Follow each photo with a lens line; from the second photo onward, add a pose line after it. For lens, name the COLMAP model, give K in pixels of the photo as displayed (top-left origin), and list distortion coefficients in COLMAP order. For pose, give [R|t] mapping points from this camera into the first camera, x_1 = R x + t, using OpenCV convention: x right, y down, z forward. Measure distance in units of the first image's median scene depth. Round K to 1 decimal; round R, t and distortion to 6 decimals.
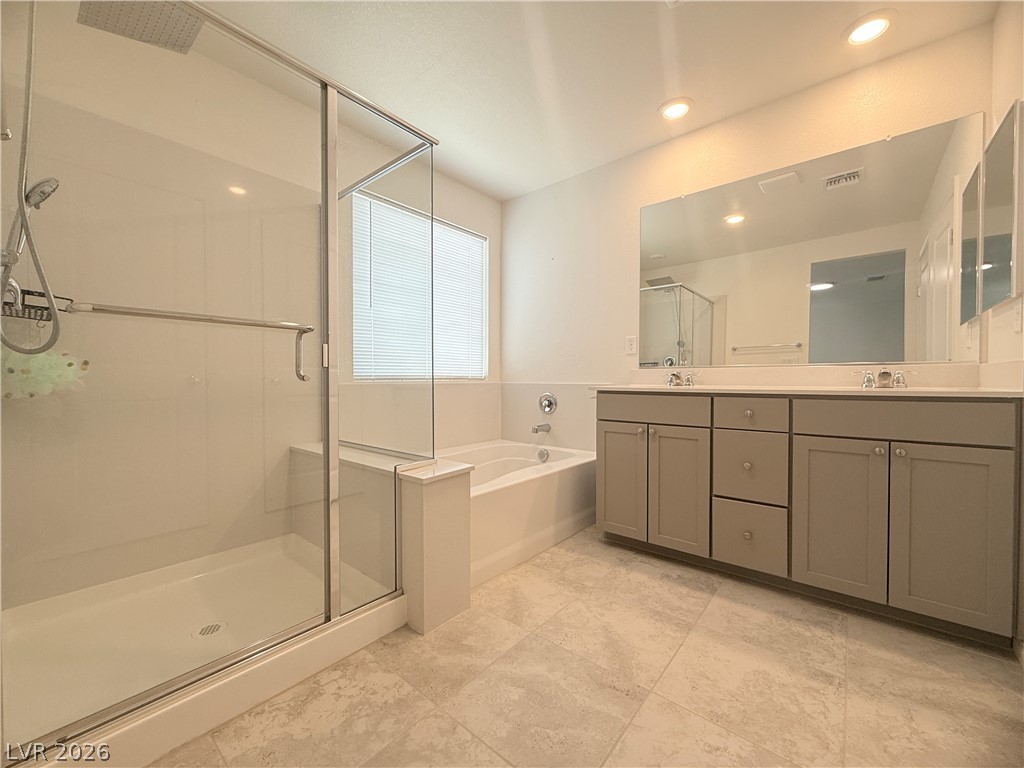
lens RADIAL K [[408.8, 0, 511.8], [0, 408.8, 385.7], [0, 0, 1]] dist [-0.000342, -0.000181]
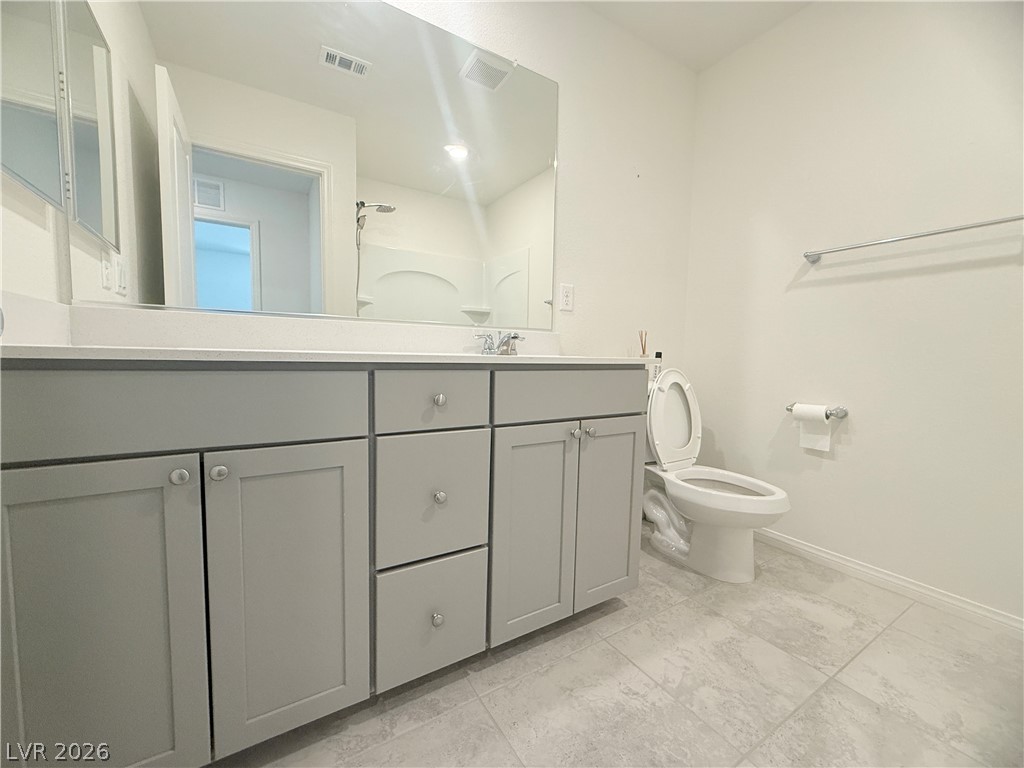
lens RADIAL K [[408.8, 0, 511.8], [0, 408.8, 385.7], [0, 0, 1]] dist [-0.000342, -0.000181]
pose [[0.311565, -0.060128, 0.948321, 0.082419], [-0.005927, 0.997854, 0.065216, 0.011030], [-0.950206, -0.025939, 0.310540, 0.632172]]
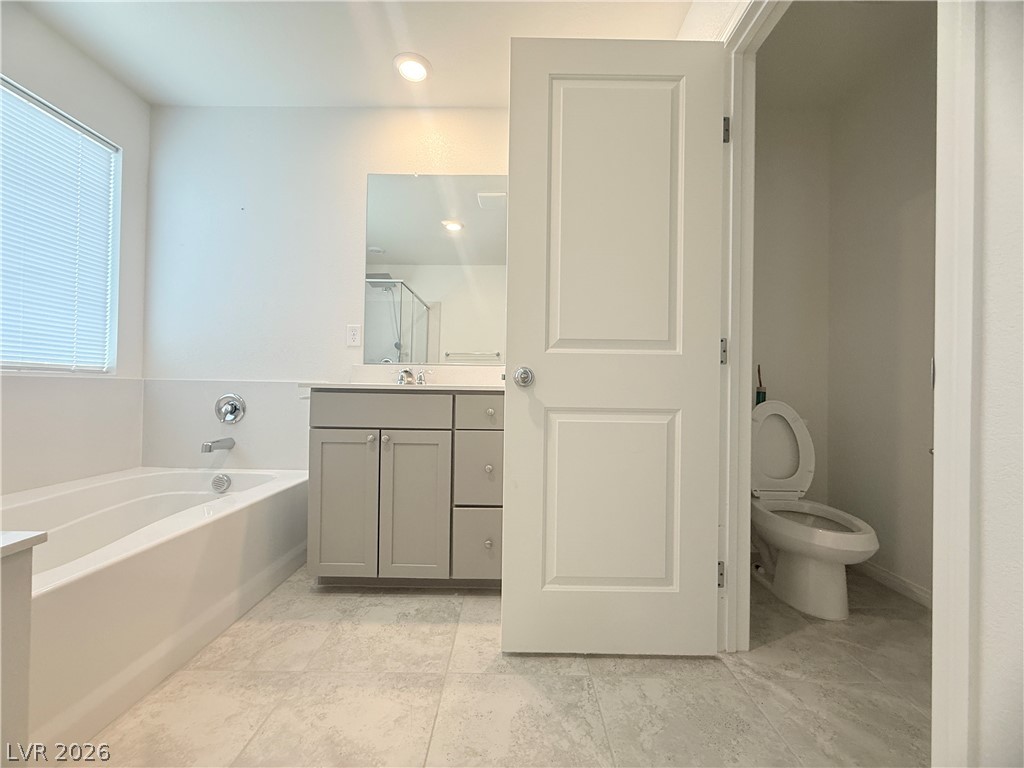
lens RADIAL K [[408.8, 0, 511.8], [0, 408.8, 385.7], [0, 0, 1]] dist [-0.000342, -0.000181]
pose [[0.771283, 0.015859, 0.636295, 0.018637], [-0.004588, 0.999802, -0.019358, 0.021800], [-0.636476, 0.012011, 0.771203, 0.210690]]
